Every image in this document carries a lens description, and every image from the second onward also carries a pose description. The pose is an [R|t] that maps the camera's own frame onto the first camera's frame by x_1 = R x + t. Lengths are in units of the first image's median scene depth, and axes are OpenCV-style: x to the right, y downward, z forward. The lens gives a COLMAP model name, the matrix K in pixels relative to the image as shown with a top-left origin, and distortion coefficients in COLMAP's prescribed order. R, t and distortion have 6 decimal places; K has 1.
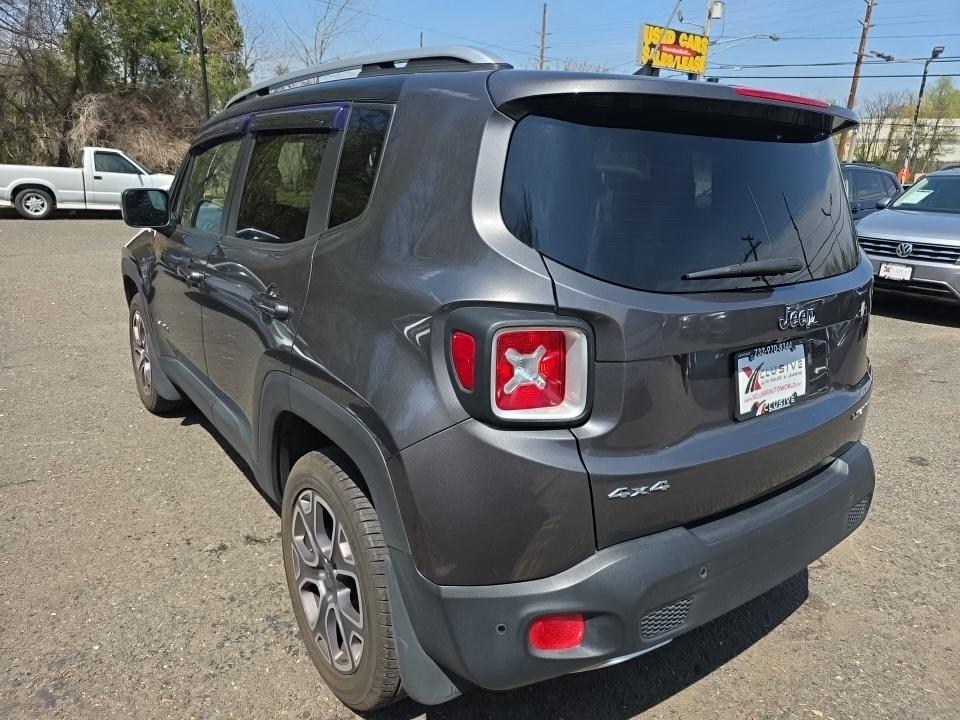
lens RADIAL K [[670.3, 0, 478.7], [0, 670.3, 358.1], [0, 0, 1]] dist [0.021264, -0.018765]
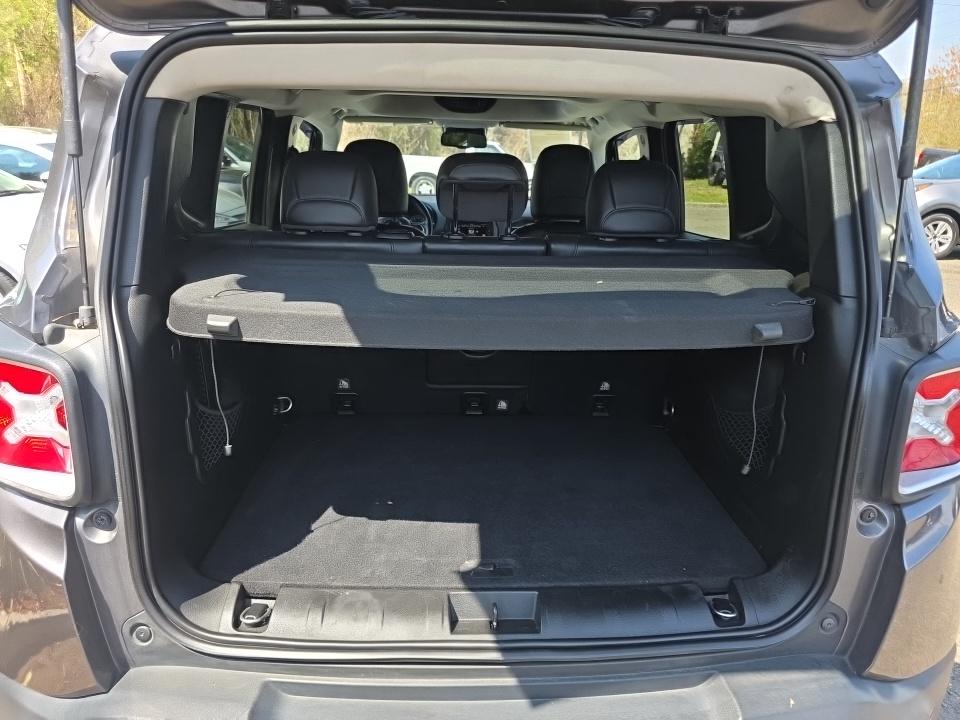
lens RADIAL K [[670.3, 0, 480.7], [0, 670.3, 363.8], [0, 0, 1]] dist [0.021264, -0.018765]
pose [[0.847953, 0.153684, -0.507304, 0.675597], [-0.143012, 0.987887, 0.060231, -0.119367], [0.510415, 0.021477, 0.859660, 0.484853]]
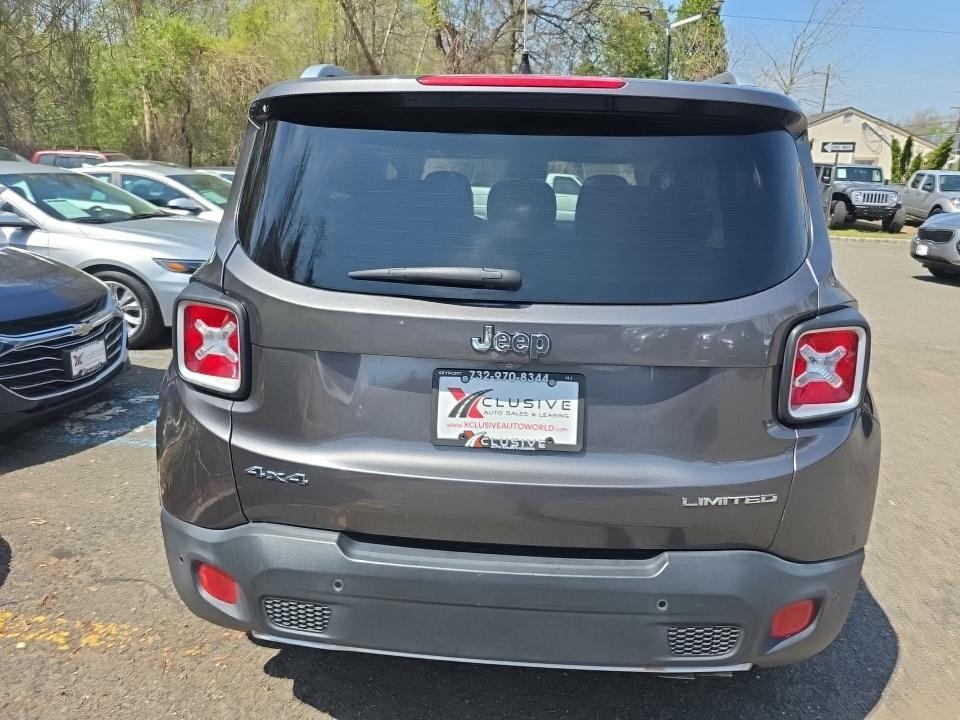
lens RADIAL K [[670.3, 0, 476.7], [0, 670.3, 352.0], [0, 0, 1]] dist [0.021264, -0.018765]
pose [[0.775086, 0.150008, -0.613791, 0.891508], [-0.176103, 0.984204, 0.018155, -0.050570], [0.606819, 0.094019, 0.789260, 0.290668]]
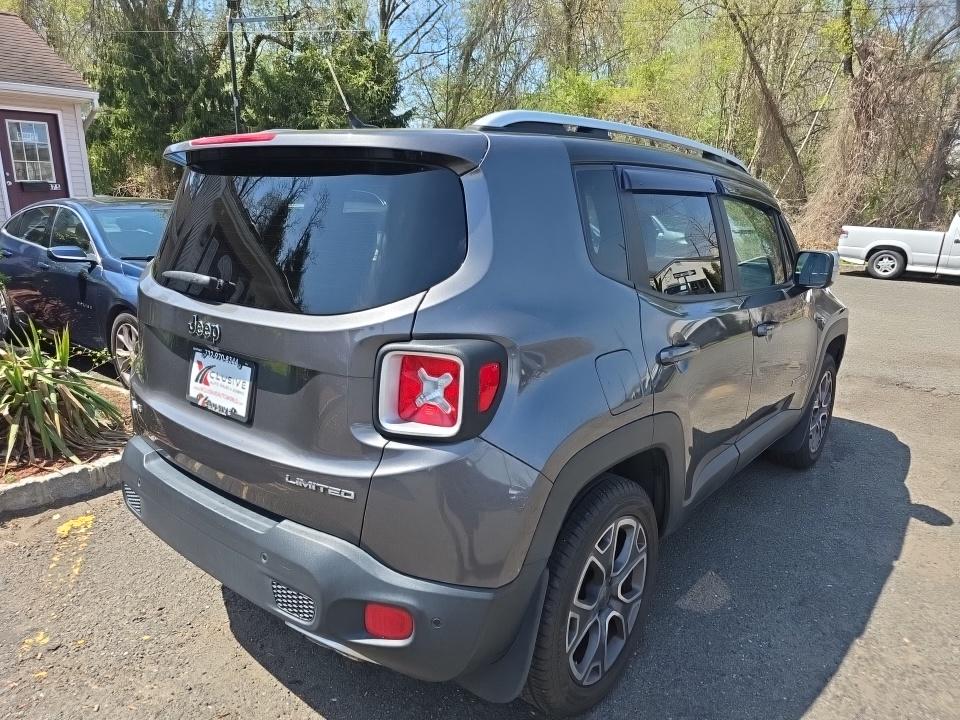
lens RADIAL K [[670.3, 0, 477.7], [0, 670.3, 366.6], [0, 0, 1]] dist [0.021264, -0.018765]
pose [[0.255112, 0.202760, -0.945413, 1.567988], [-0.280703, 0.951187, 0.128253, -0.256797], [0.925270, 0.232661, 0.299574, 1.027137]]
